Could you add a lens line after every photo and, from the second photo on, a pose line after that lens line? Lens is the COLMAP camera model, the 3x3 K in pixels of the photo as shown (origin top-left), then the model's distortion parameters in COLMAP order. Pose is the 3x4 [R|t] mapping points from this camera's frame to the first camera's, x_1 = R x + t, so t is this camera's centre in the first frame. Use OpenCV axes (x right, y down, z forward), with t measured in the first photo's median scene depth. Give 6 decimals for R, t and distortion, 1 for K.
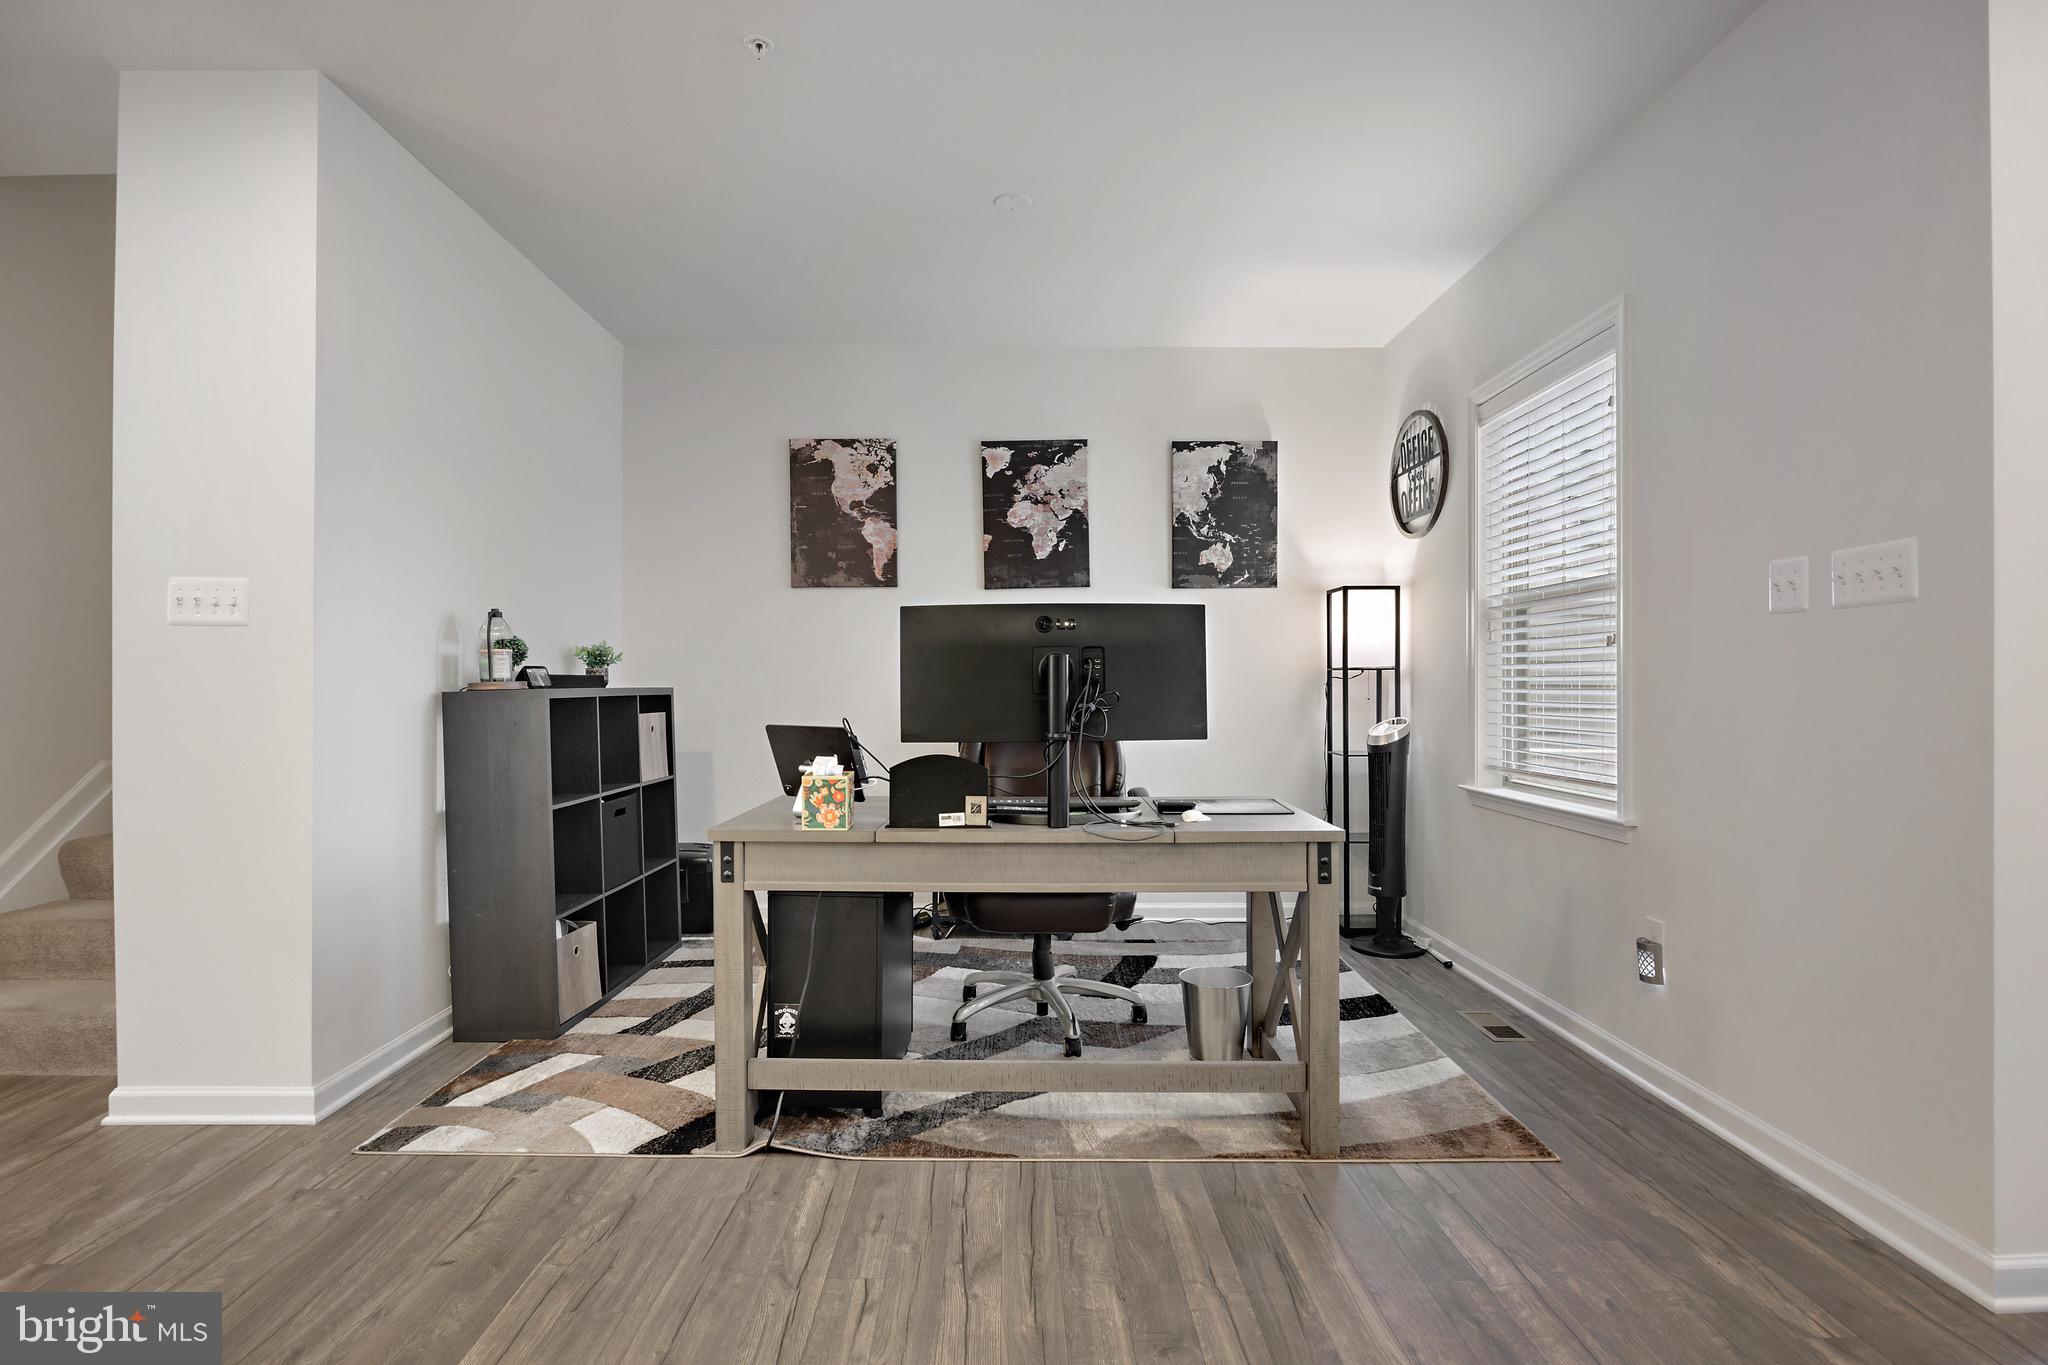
lens RADIAL K [[996.1, 0, 1009.4], [0, 996.1, 673.9], [0, 0, 1]] dist [-0.012311, 0.001018]
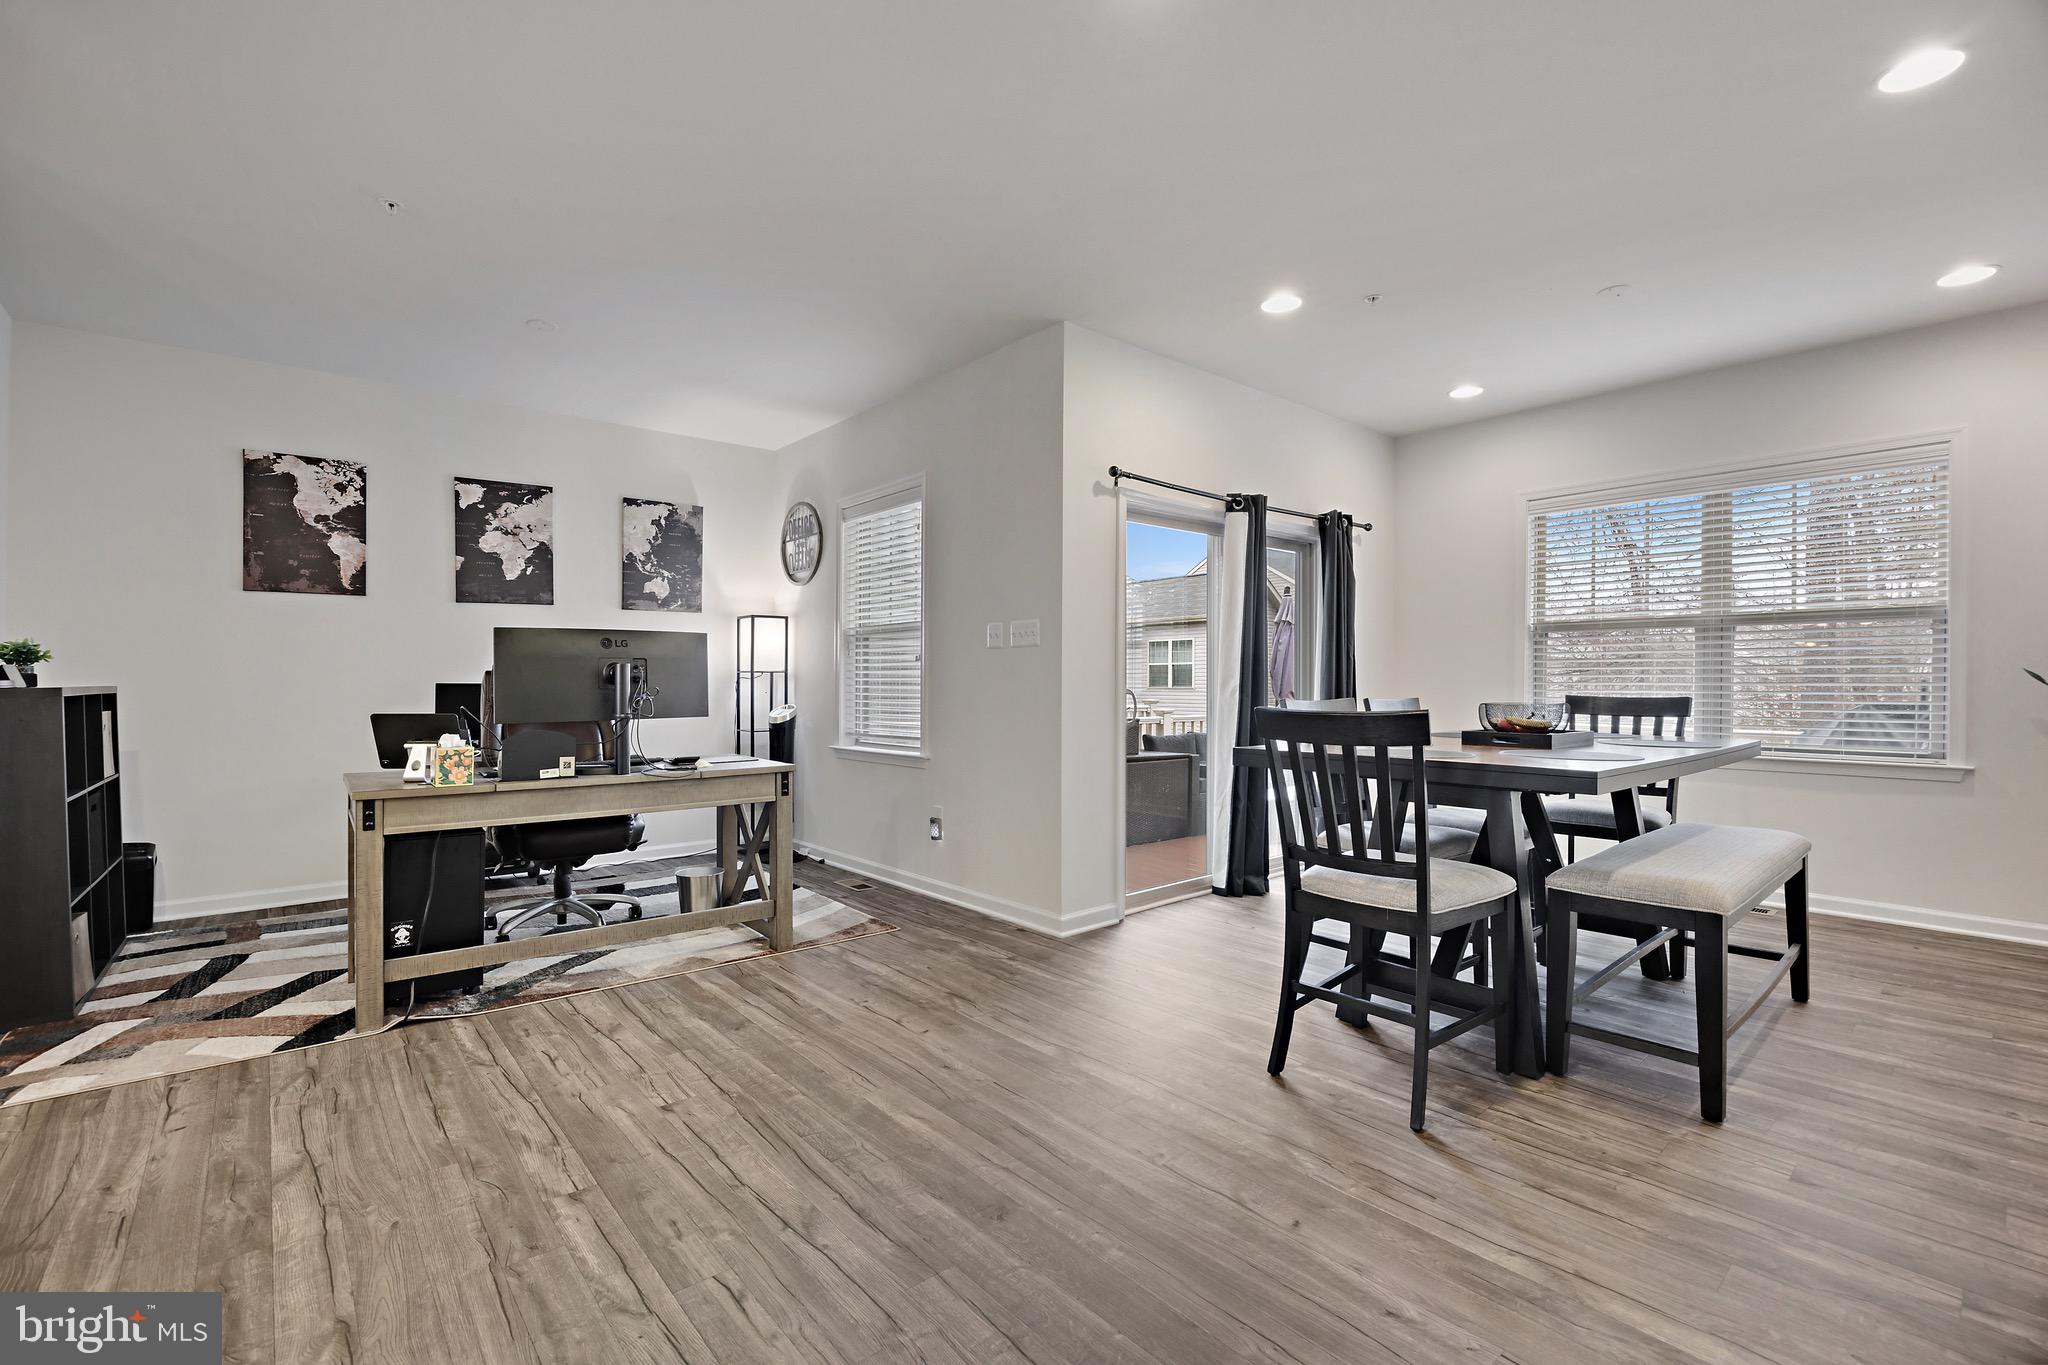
lens RADIAL K [[900.1, 0, 1025.5], [0, 900.1, 672.6], [0, 0, 1]] dist [-0.009429, -0.000046]
pose [[0.764768, 0.006506, 0.644273, -0.227139], [-0.005907, 0.999978, -0.003087, -0.002774], [-0.644278, -0.001445, 0.764790, -0.290562]]
